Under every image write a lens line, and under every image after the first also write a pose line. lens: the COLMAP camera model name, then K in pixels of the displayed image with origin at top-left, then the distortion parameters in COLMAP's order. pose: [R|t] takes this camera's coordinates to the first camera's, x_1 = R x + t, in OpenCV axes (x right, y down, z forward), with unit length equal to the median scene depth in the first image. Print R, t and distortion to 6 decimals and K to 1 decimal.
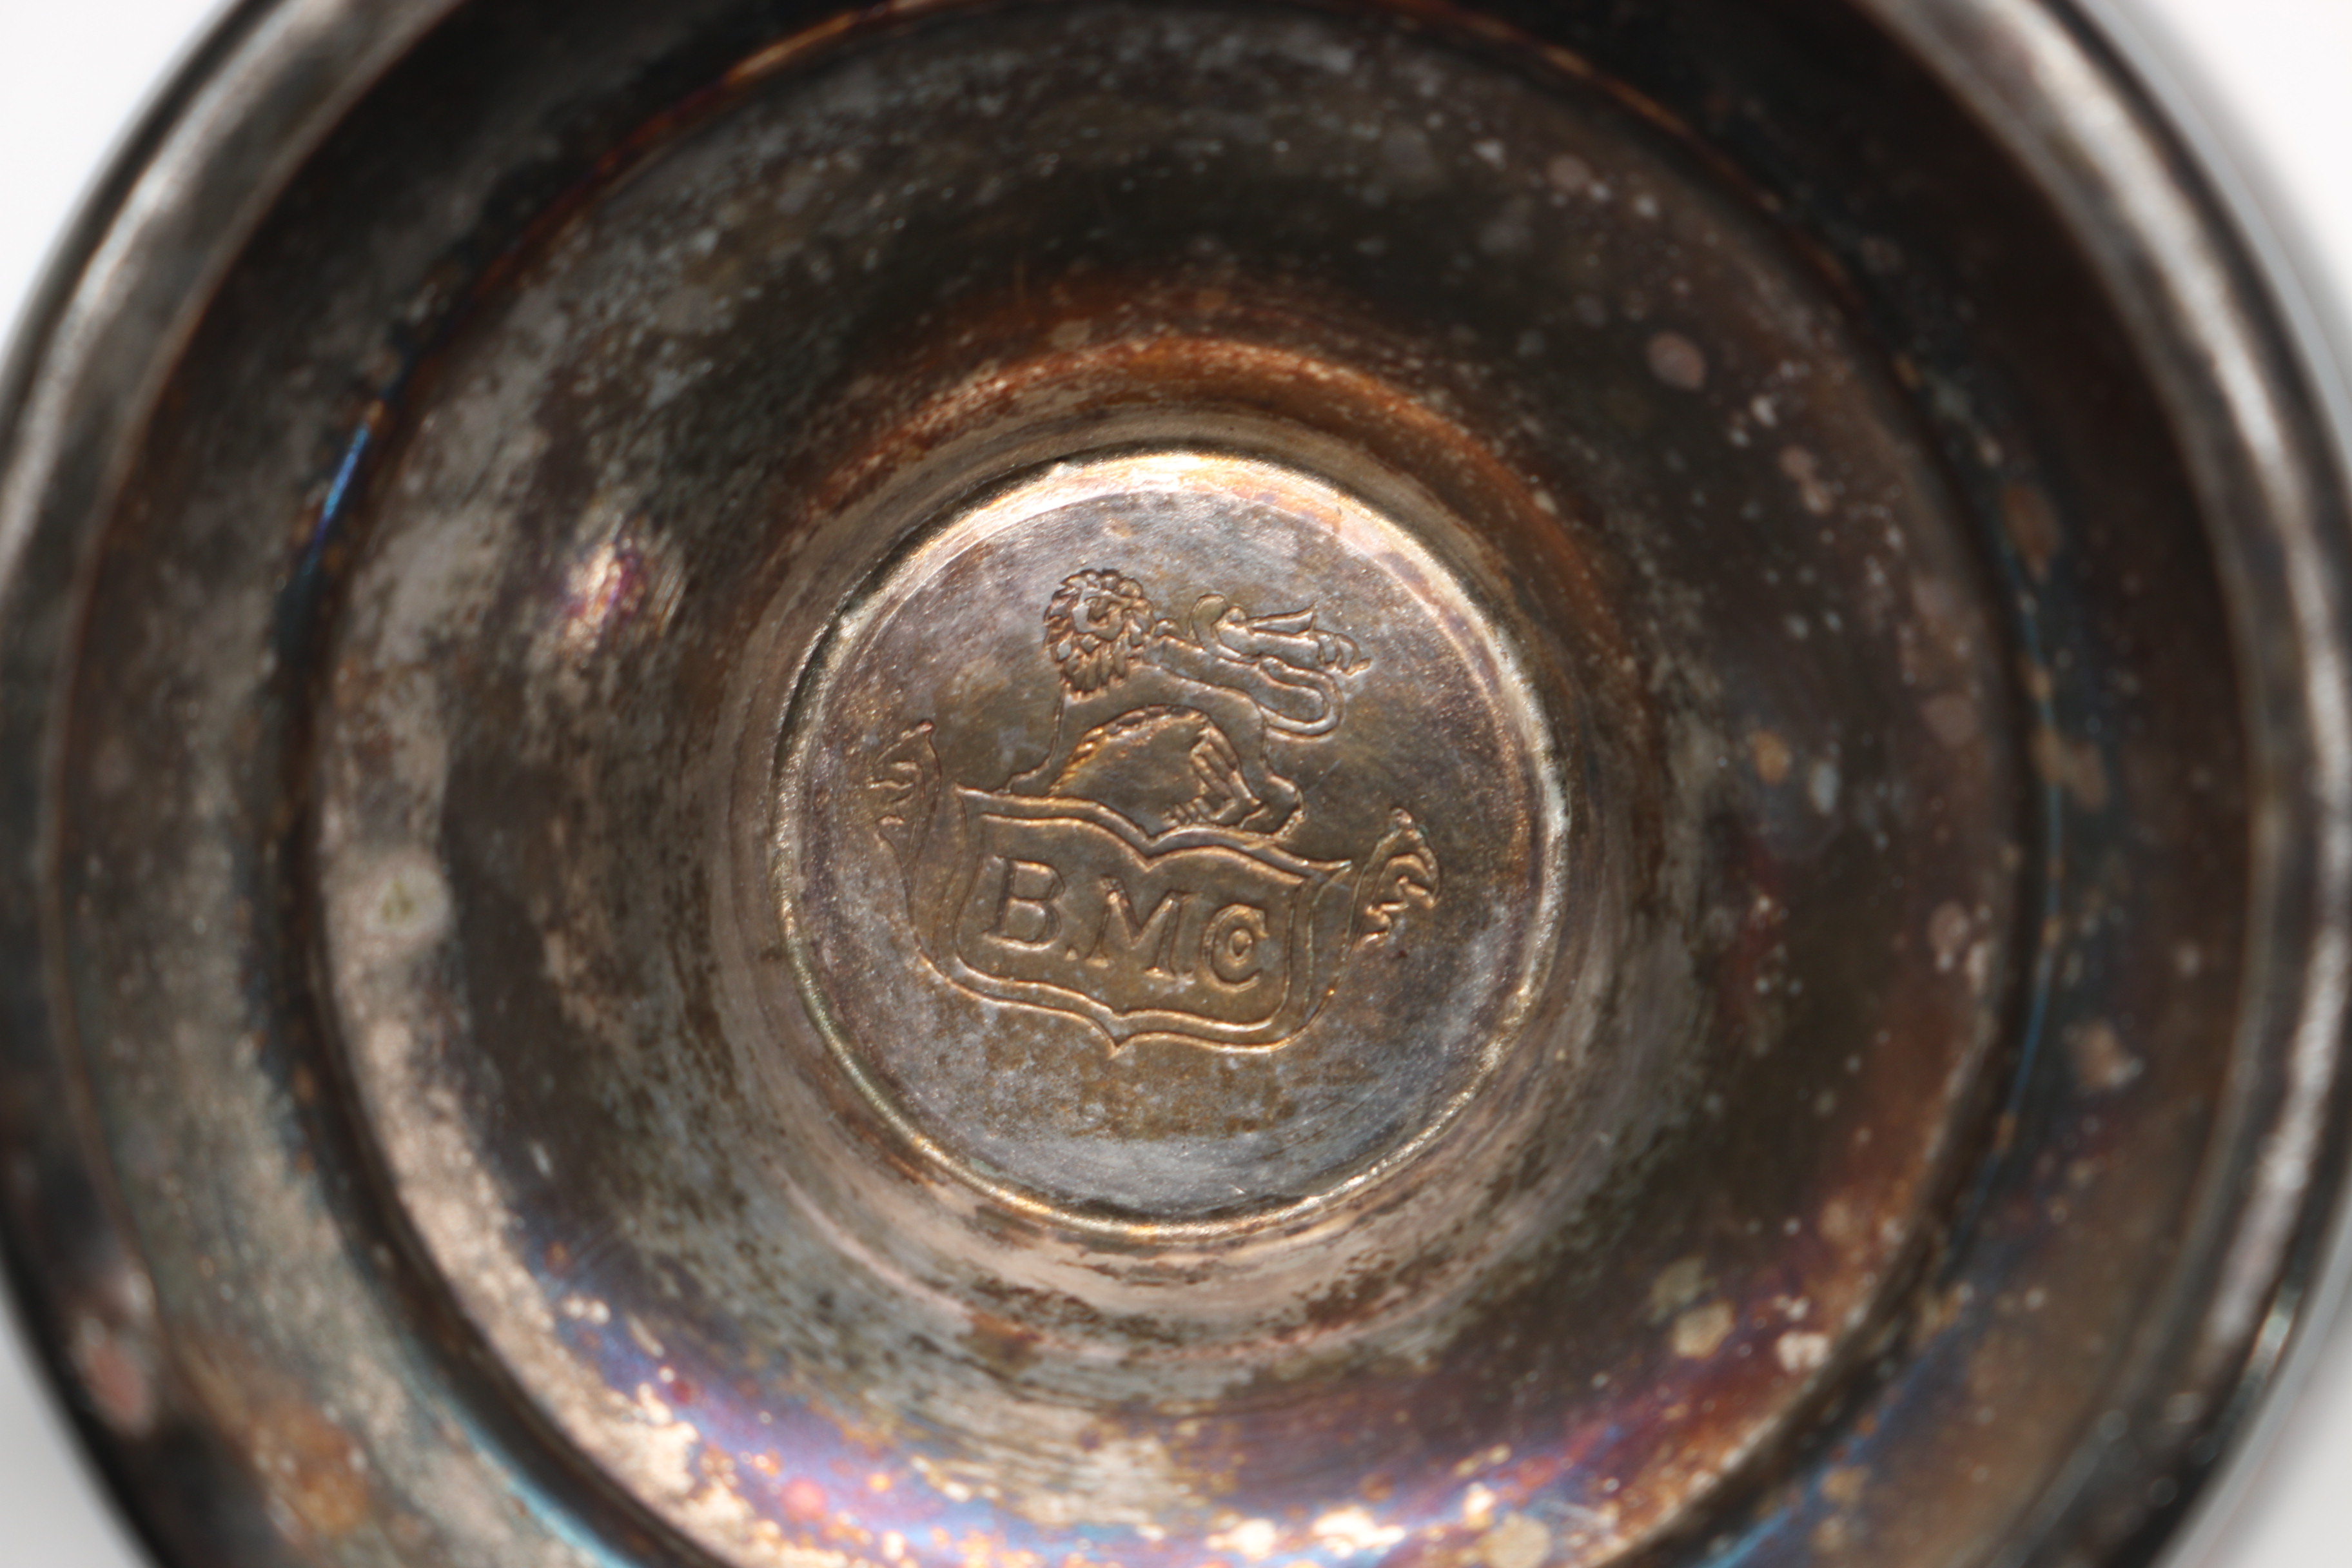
lens RADIAL K [[5812.9, 0, 1182.4], [0, 5812.9, 789.8], [0, 0, 1]] dist [0.090066, 0.000000]
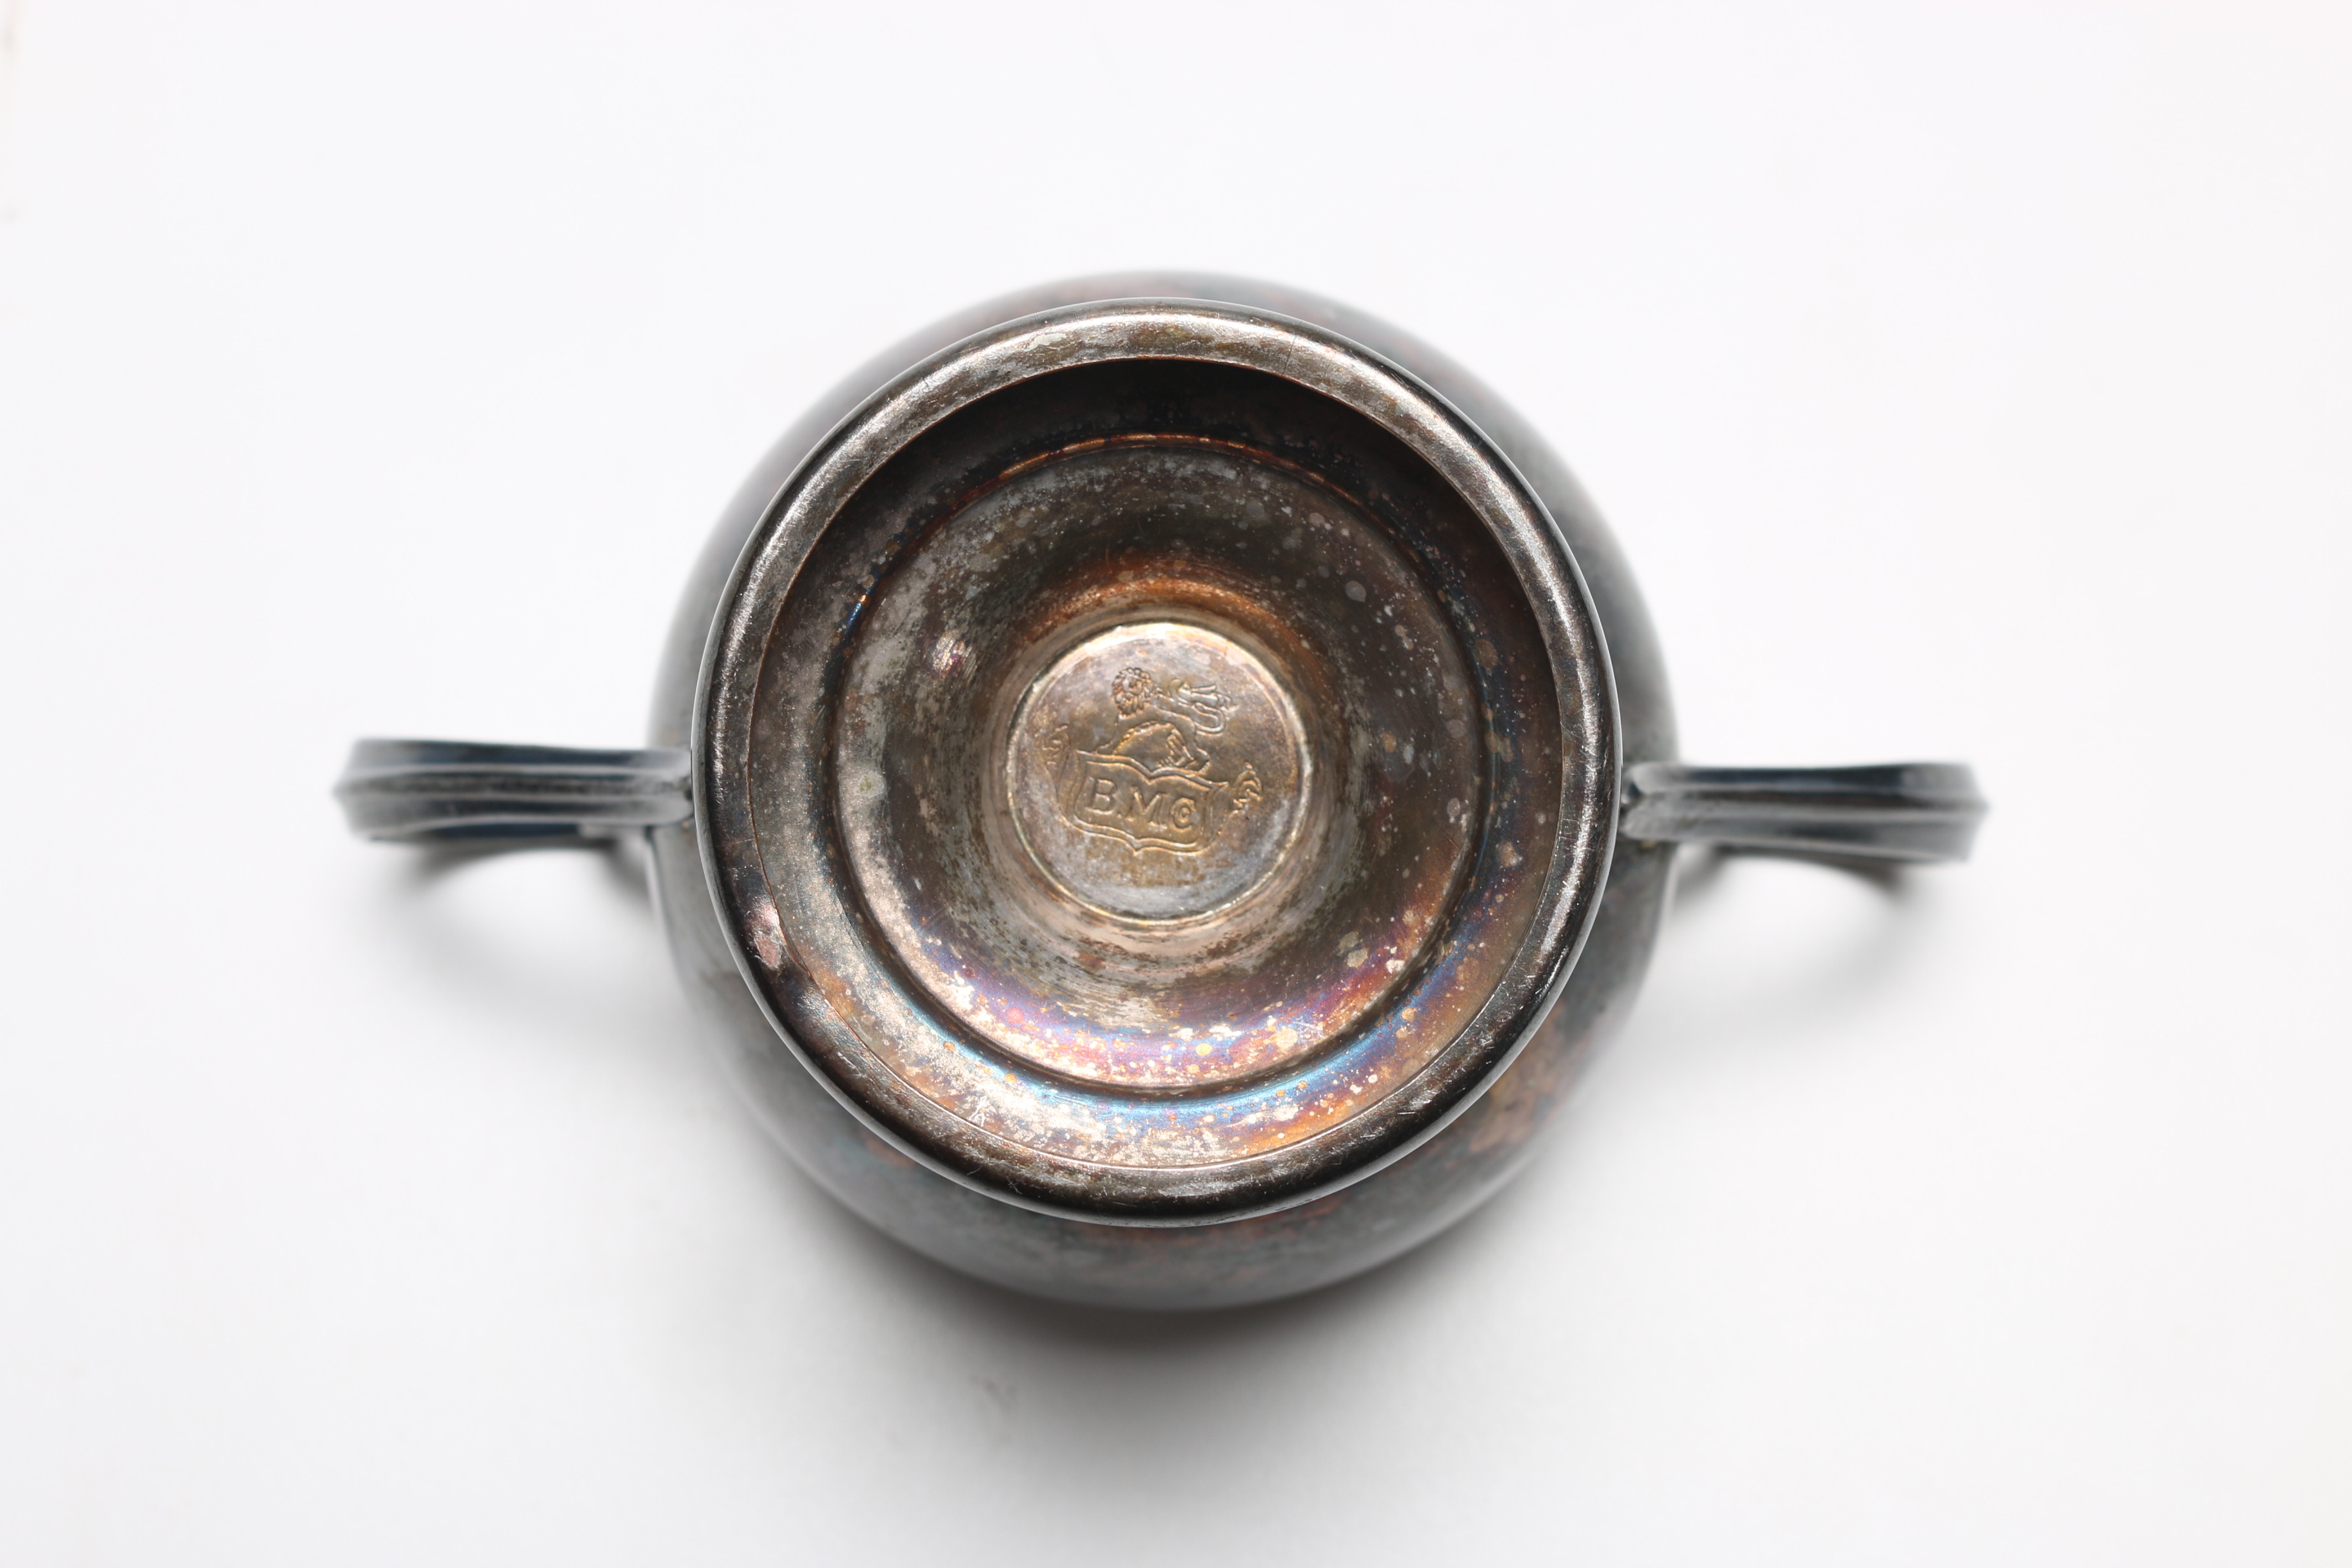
lens RADIAL K [[3287.2, 0, 1169.2], [0, 3287.2, 777.9], [0, 0, 1]] dist [-0.038403, 0.000000]
pose [[0.999649, 0.023397, 0.012449, -0.016286], [-0.022964, 0.999162, -0.033892, 0.063503], [-0.013231, 0.033594, 0.999348, -0.485970]]
